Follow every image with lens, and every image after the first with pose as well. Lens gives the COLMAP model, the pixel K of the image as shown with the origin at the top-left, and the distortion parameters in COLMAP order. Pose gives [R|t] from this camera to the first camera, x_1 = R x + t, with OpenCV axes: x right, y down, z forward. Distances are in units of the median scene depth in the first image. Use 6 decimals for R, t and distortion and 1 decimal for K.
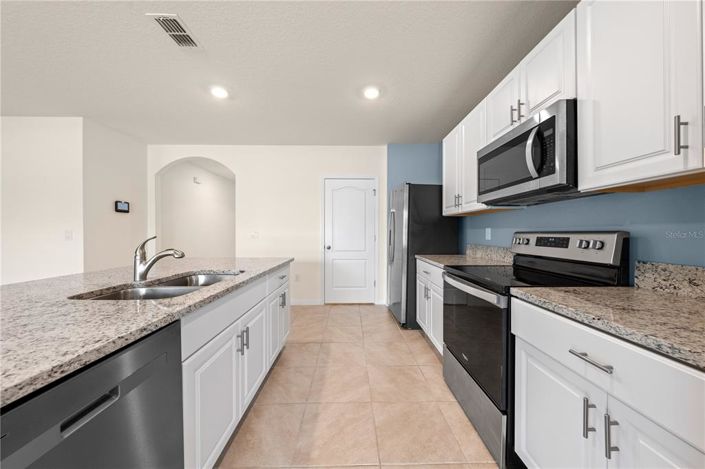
lens RADIAL K [[239.7, 0, 353.2], [0, 239.7, 233.1], [0, 0, 1]] dist [-0.004845, 0.000756]
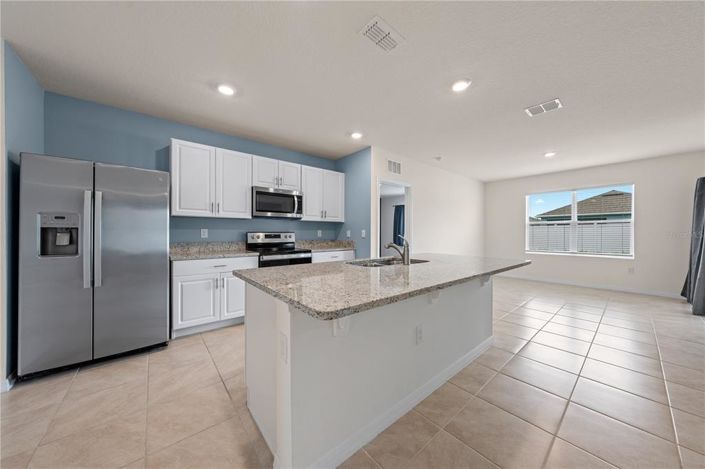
lens RADIAL K [[239.7, 0, 355.1], [0, 239.7, 232.8], [0, 0, 1]] dist [-0.004845, 0.000756]
pose [[-0.633955, -0.005022, 0.773353, -1.098639], [-0.002487, 0.999987, 0.004455, -0.008322], [-0.773366, 0.000901, -0.633959, 1.308902]]
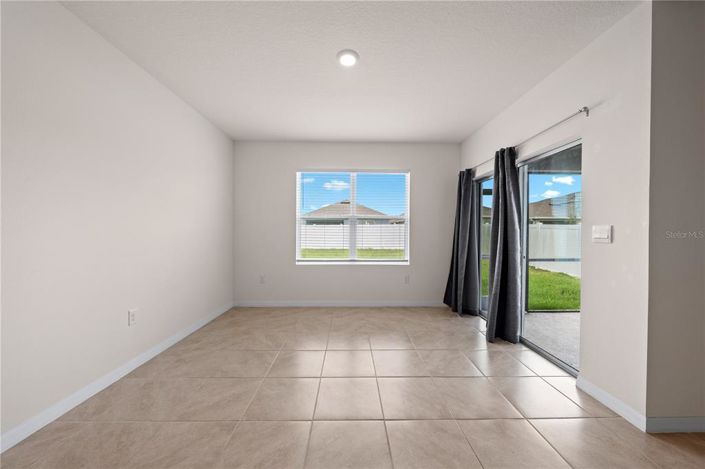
lens RADIAL K [[239.7, 0, 351.6], [0, 239.7, 230.5], [0, 0, 1]] dist [-0.004845, 0.000756]
pose [[-0.999962, -0.008246, 0.002746, -0.621628], [-0.008261, 0.999951, -0.005386, 0.001093], [-0.002702, -0.005409, -0.999982, -0.229441]]
